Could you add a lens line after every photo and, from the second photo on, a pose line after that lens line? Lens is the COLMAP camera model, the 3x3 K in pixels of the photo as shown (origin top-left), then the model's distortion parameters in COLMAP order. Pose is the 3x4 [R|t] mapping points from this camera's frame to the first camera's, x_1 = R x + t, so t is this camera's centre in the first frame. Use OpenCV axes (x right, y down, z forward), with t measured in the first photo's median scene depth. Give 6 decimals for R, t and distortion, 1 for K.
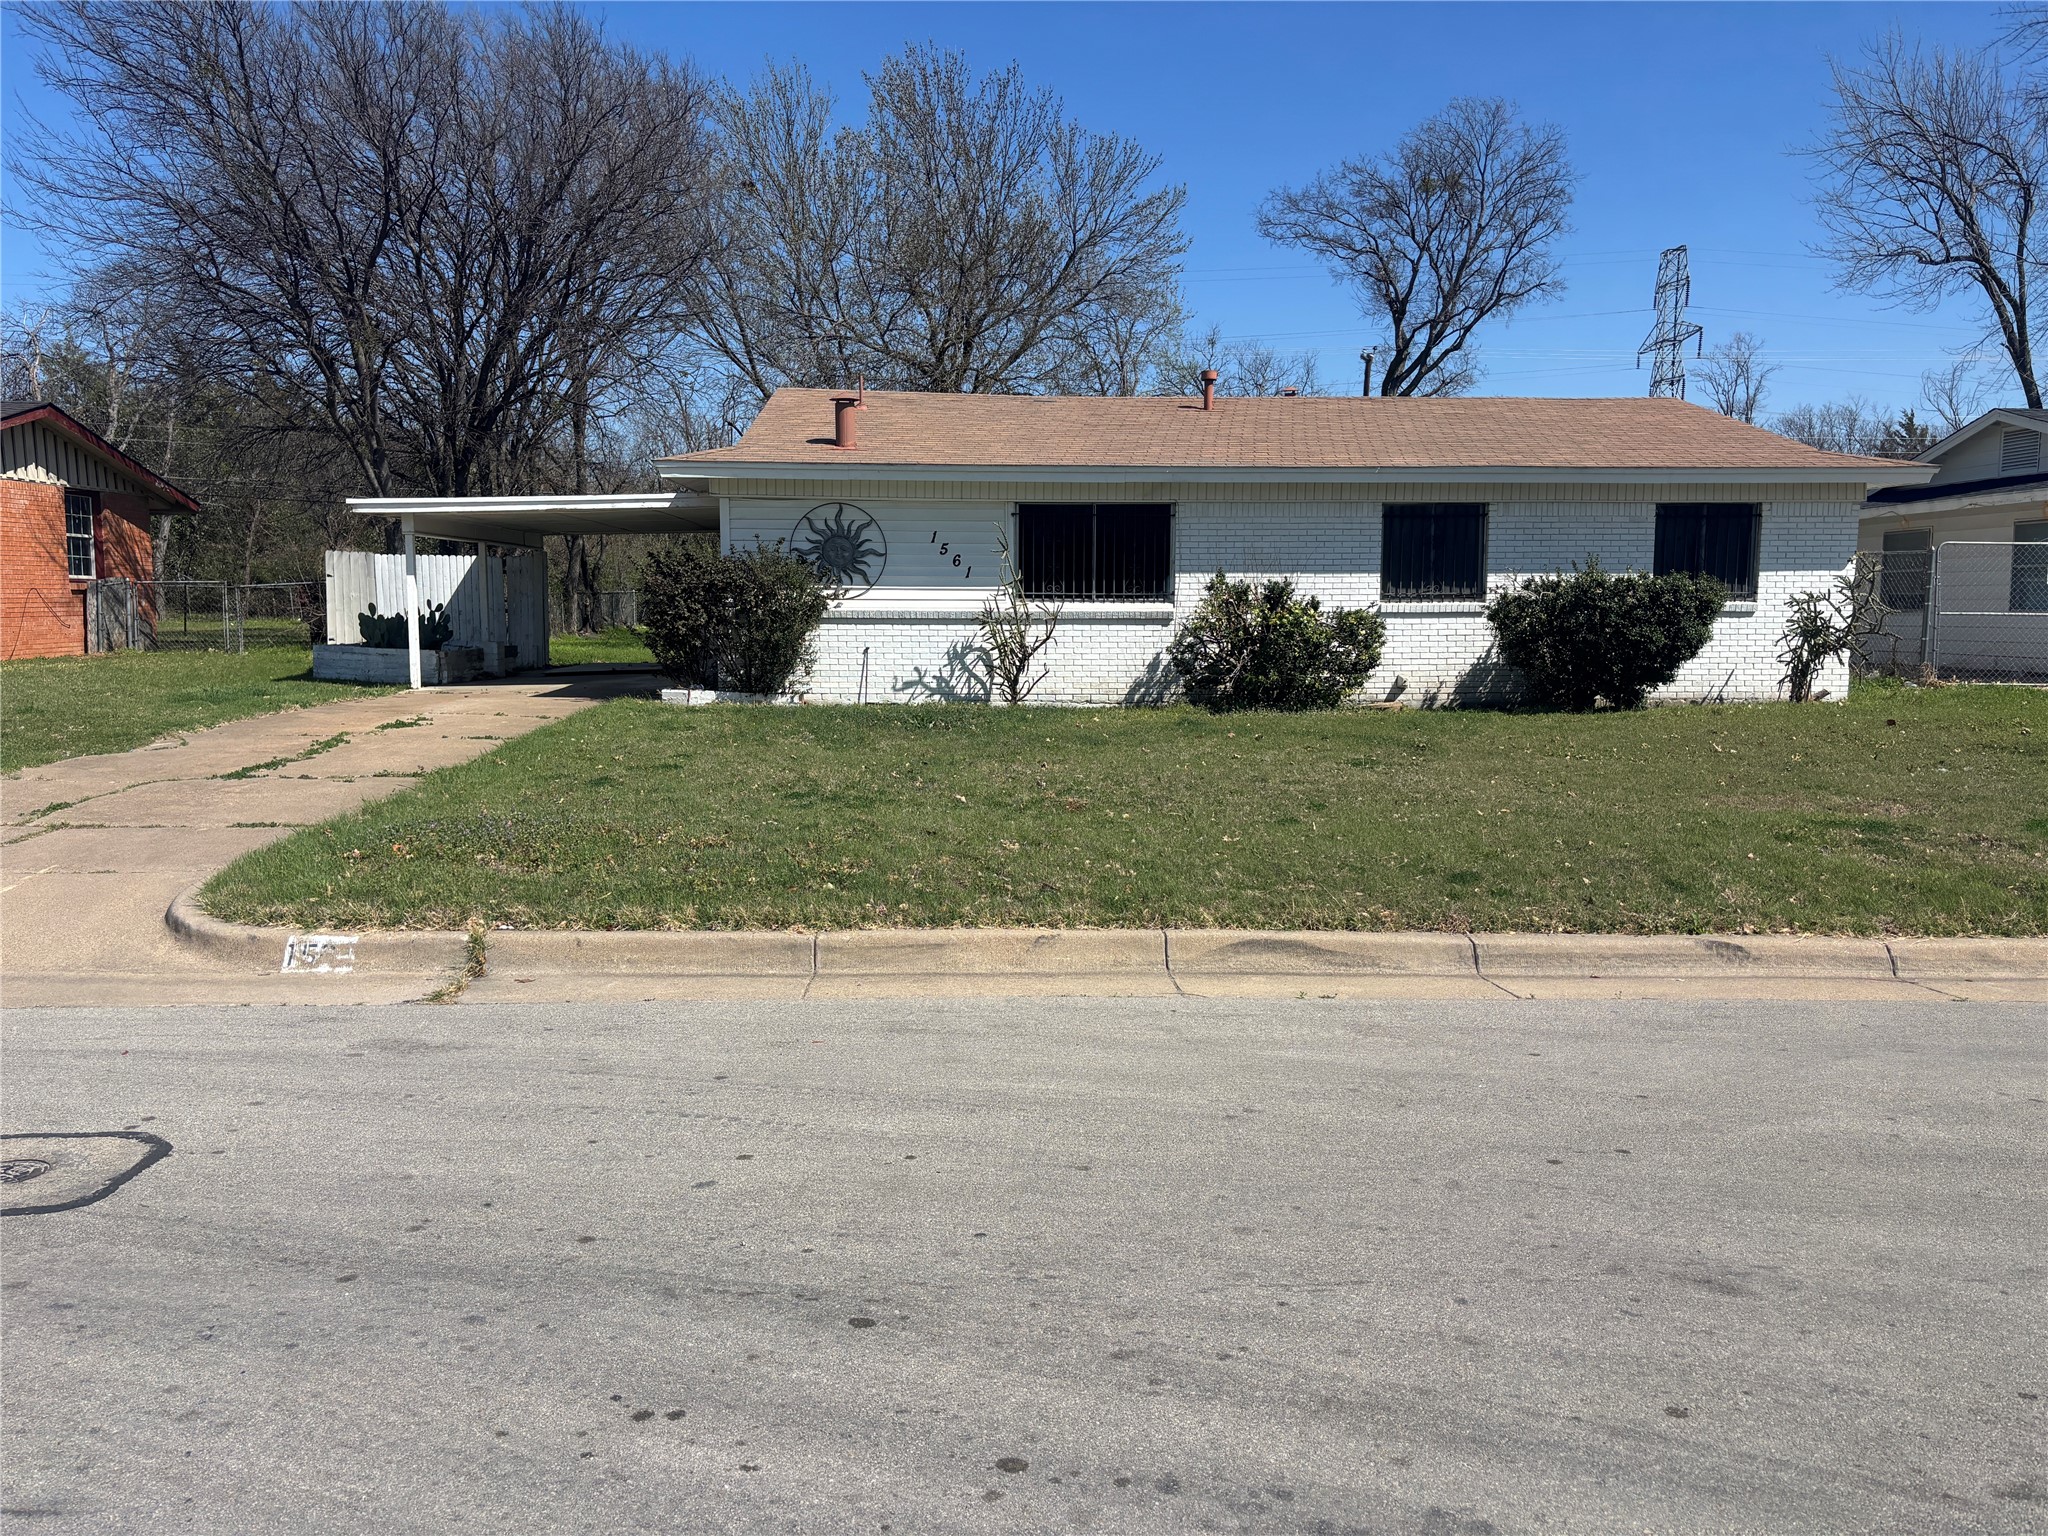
lens RADIAL K [[1547.2, 0, 1027.7], [0, 1547.2, 774.8], [0, 0, 1]] dist [0.056272, -0.063765]
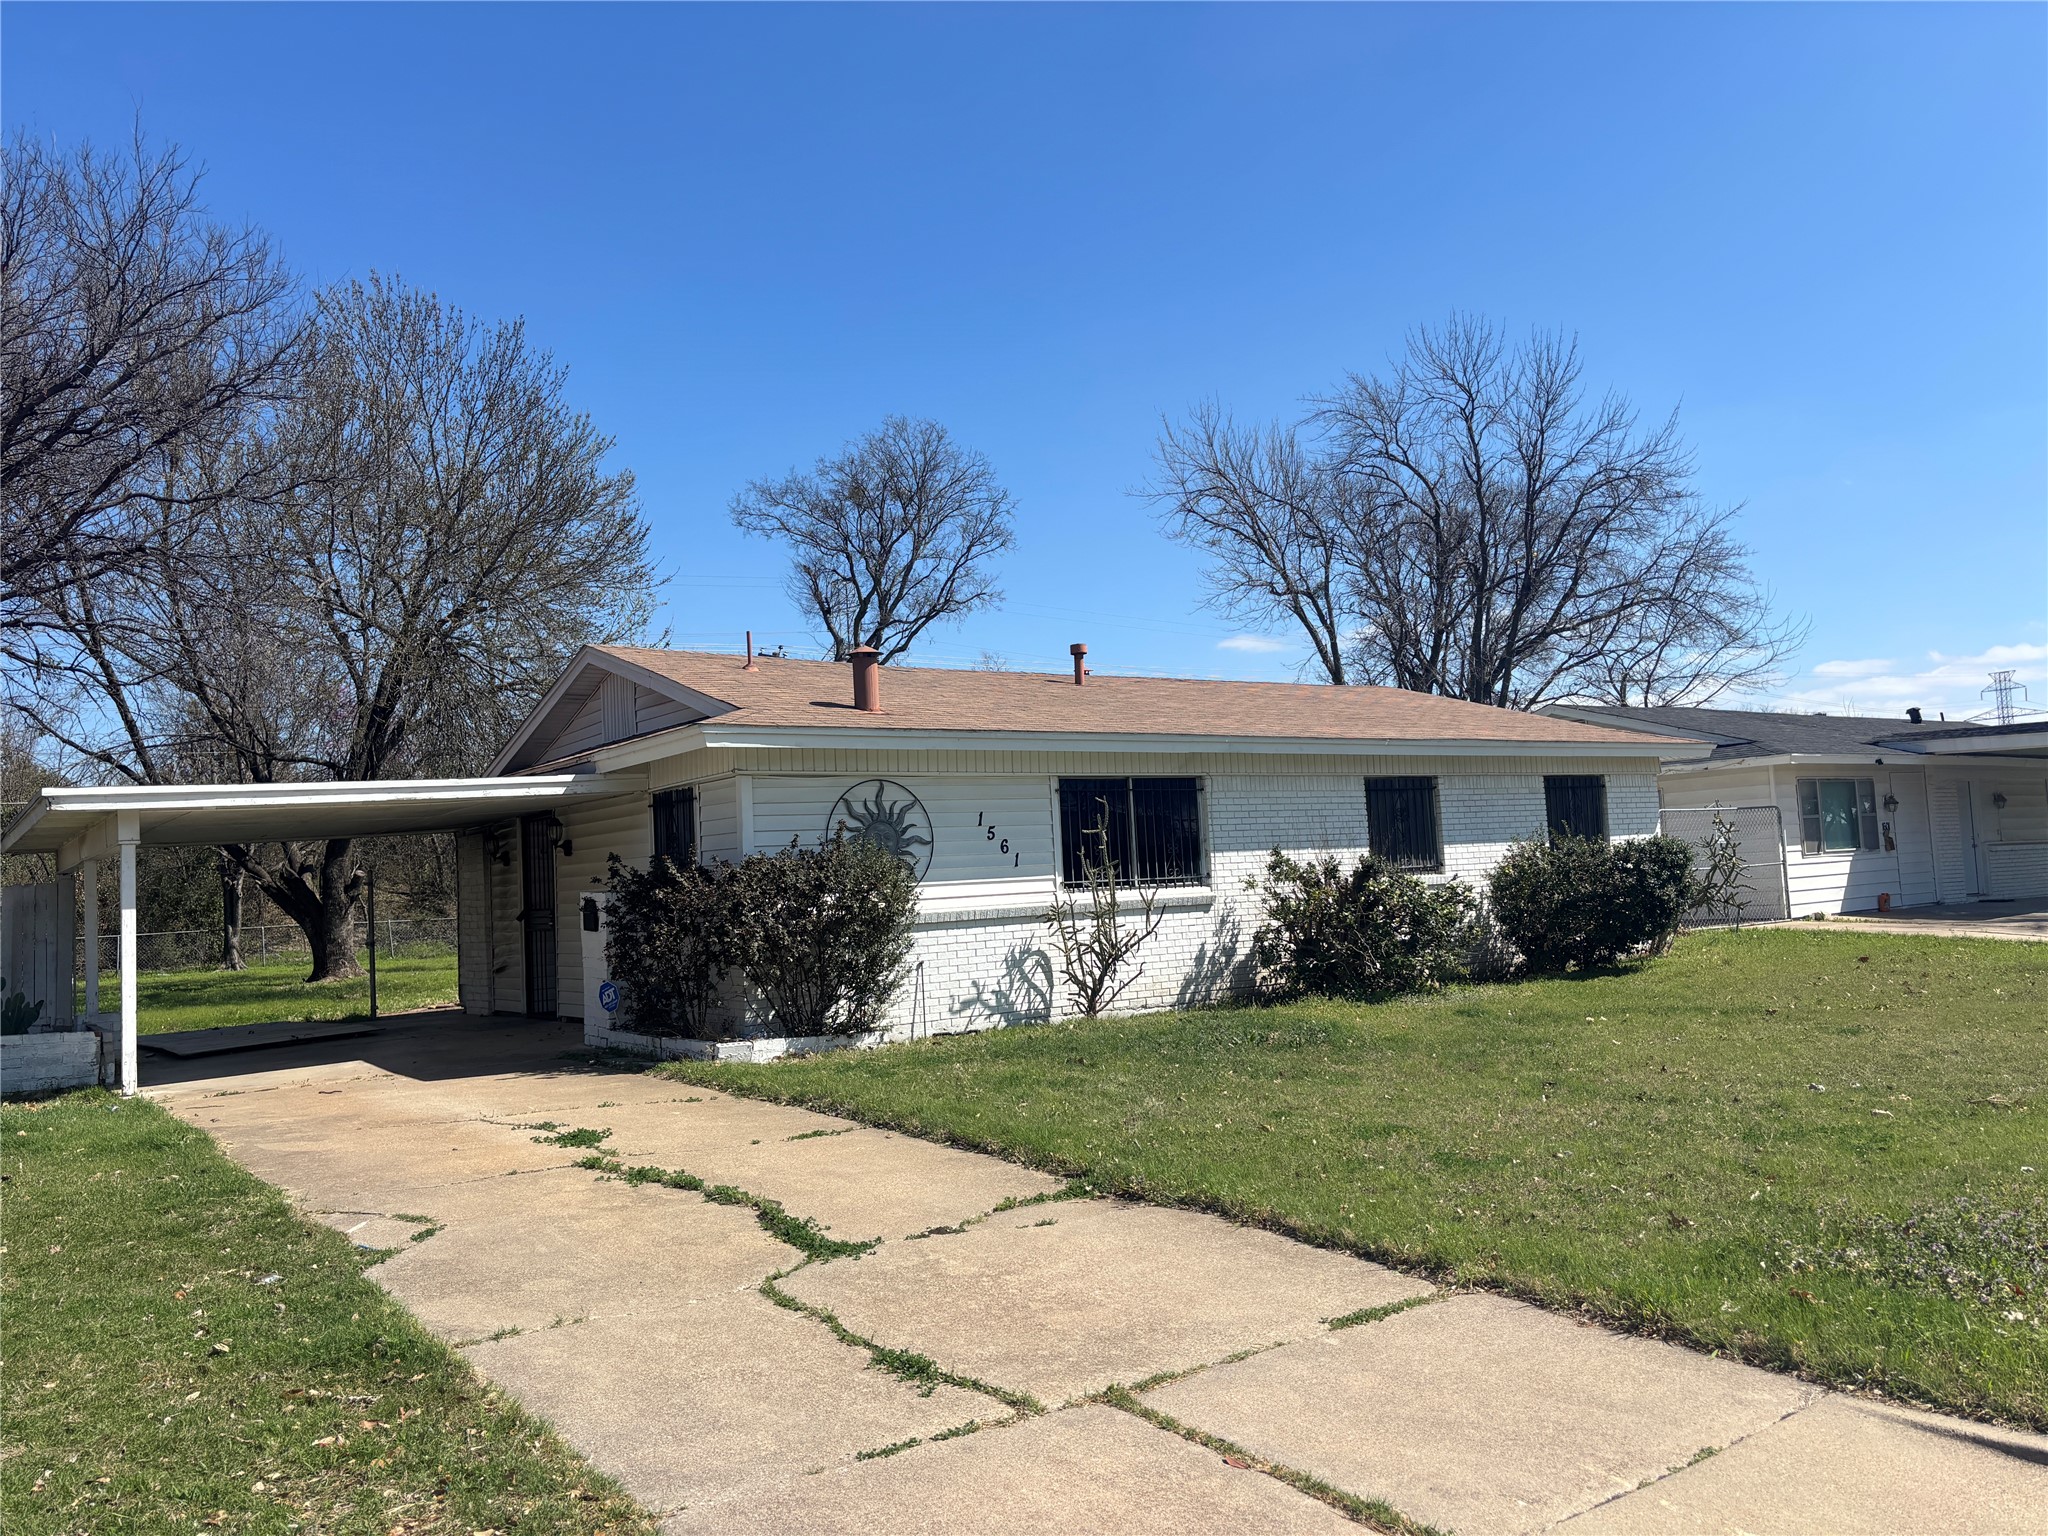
lens RADIAL K [[1541.3, 0, 1027.8], [0, 1541.3, 772.5], [0, 0, 1]] dist [0.119310, -0.151449]
pose [[0.853458, -0.010137, 0.521064, -0.459359], [0.111693, 0.980137, -0.163876, -0.041607], [-0.509053, 0.198060, 0.837638, 0.300904]]
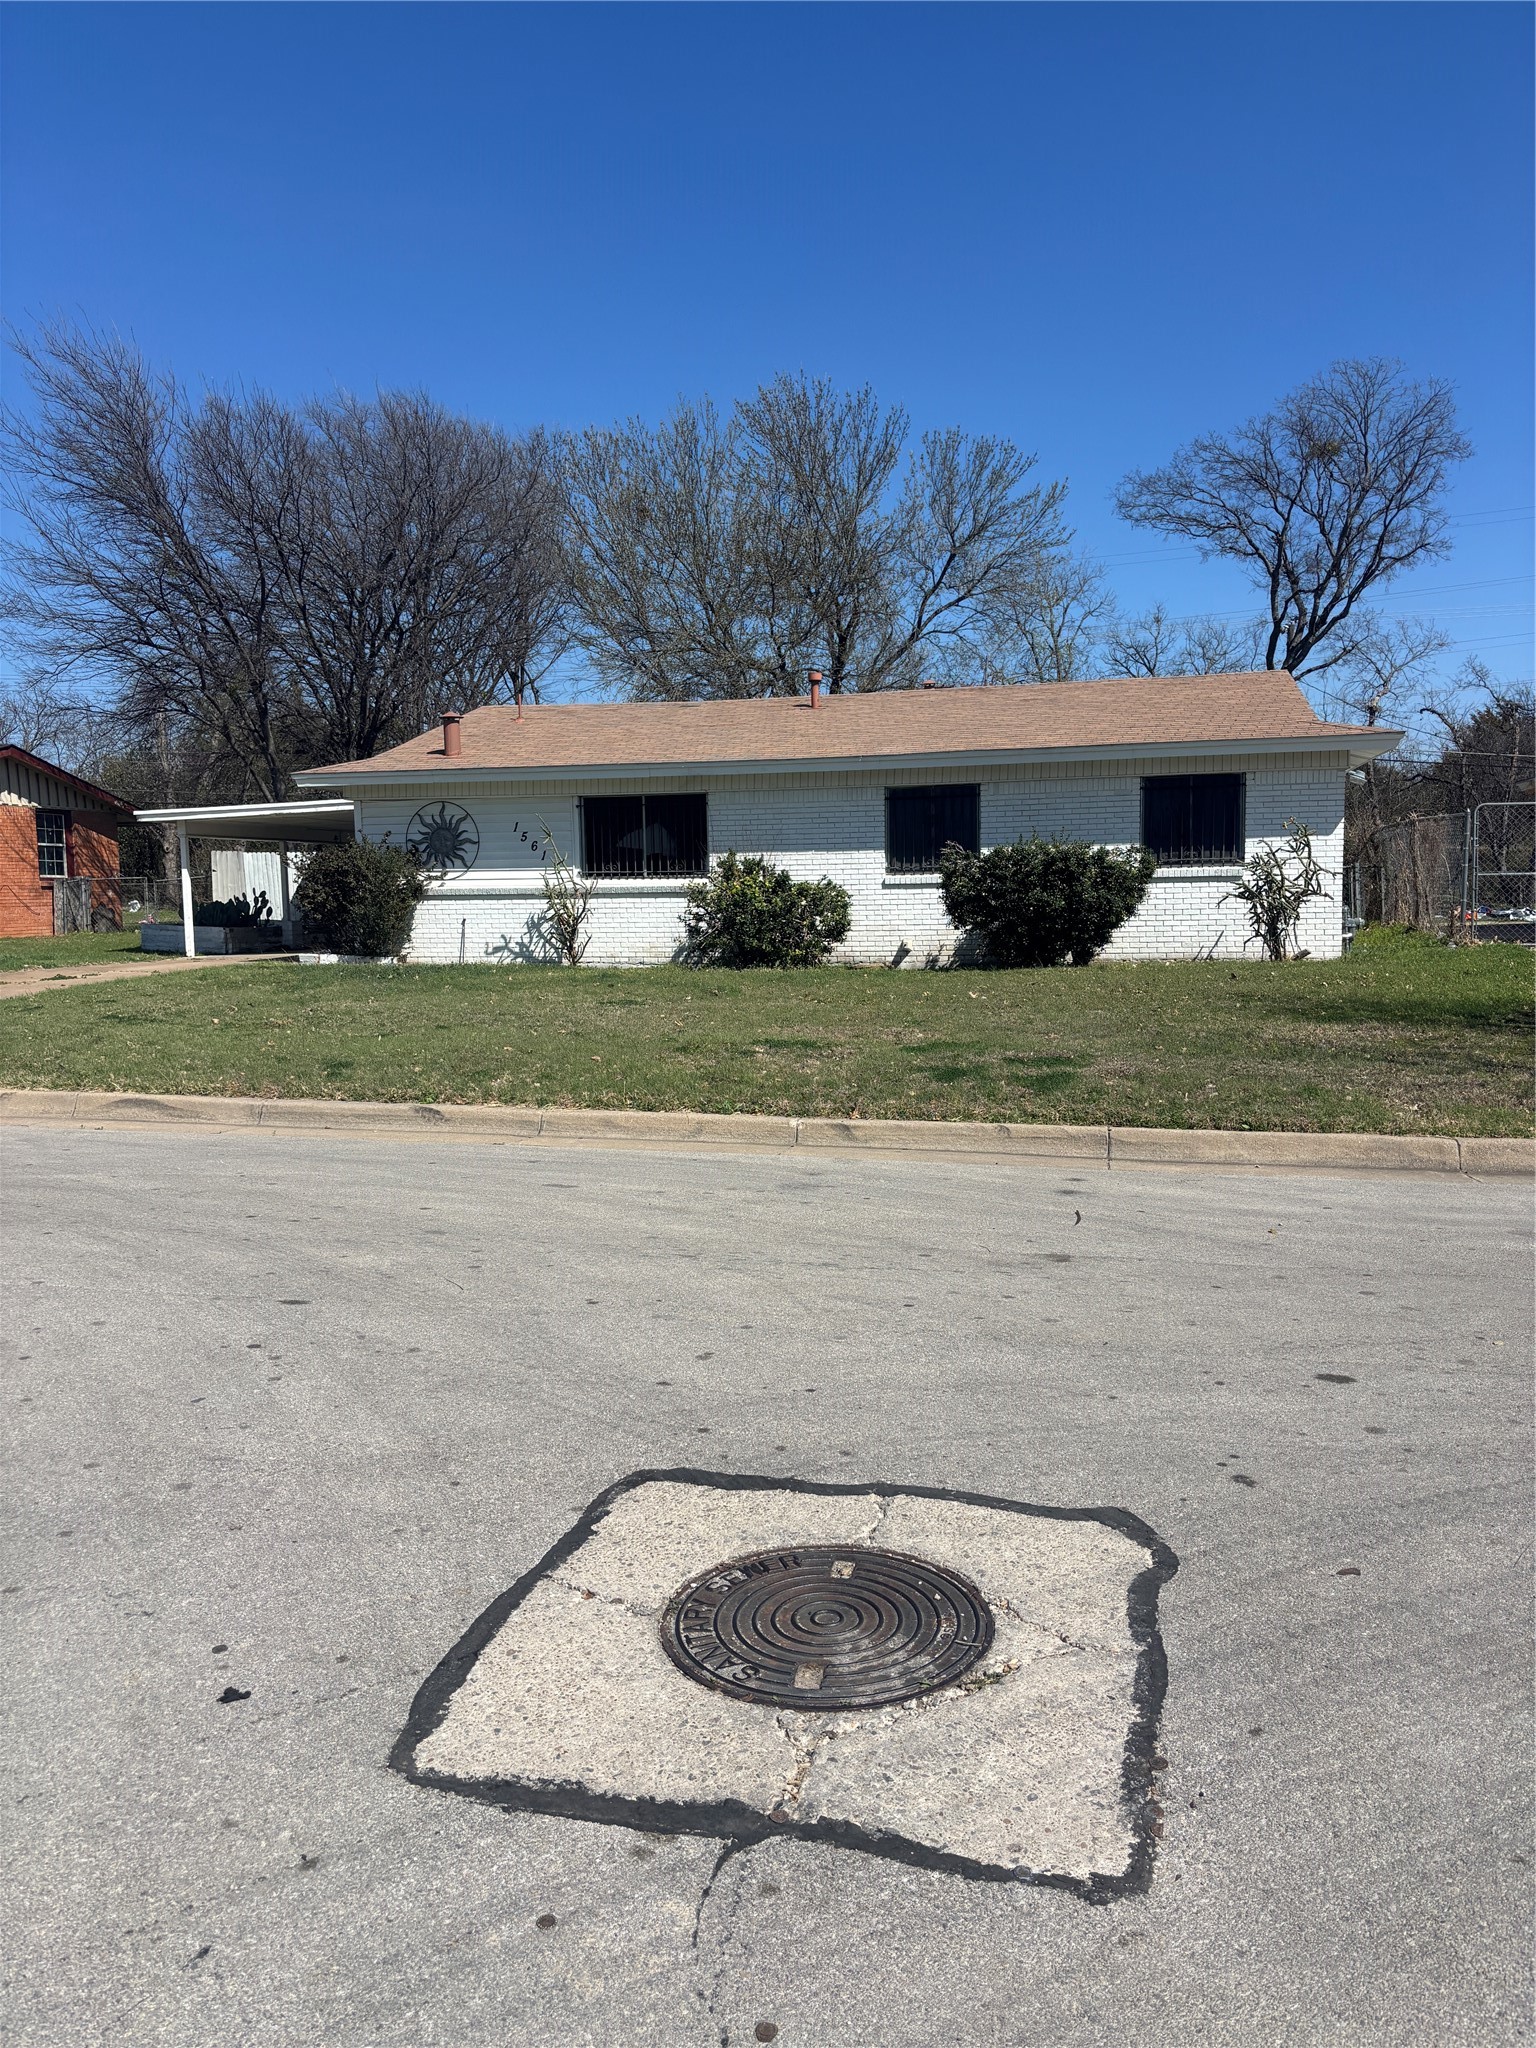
lens RADIAL K [[1564.0, 0, 768.0], [0, 1564.0, 1024.0], [0, 0, 1]] dist [0.136512, -0.224531]
pose [[0.954870, 0.008670, -0.296896, 0.489719], [-0.016635, 0.999566, -0.024312, 0.026288], [0.296556, 0.028154, 0.954600, -0.106981]]
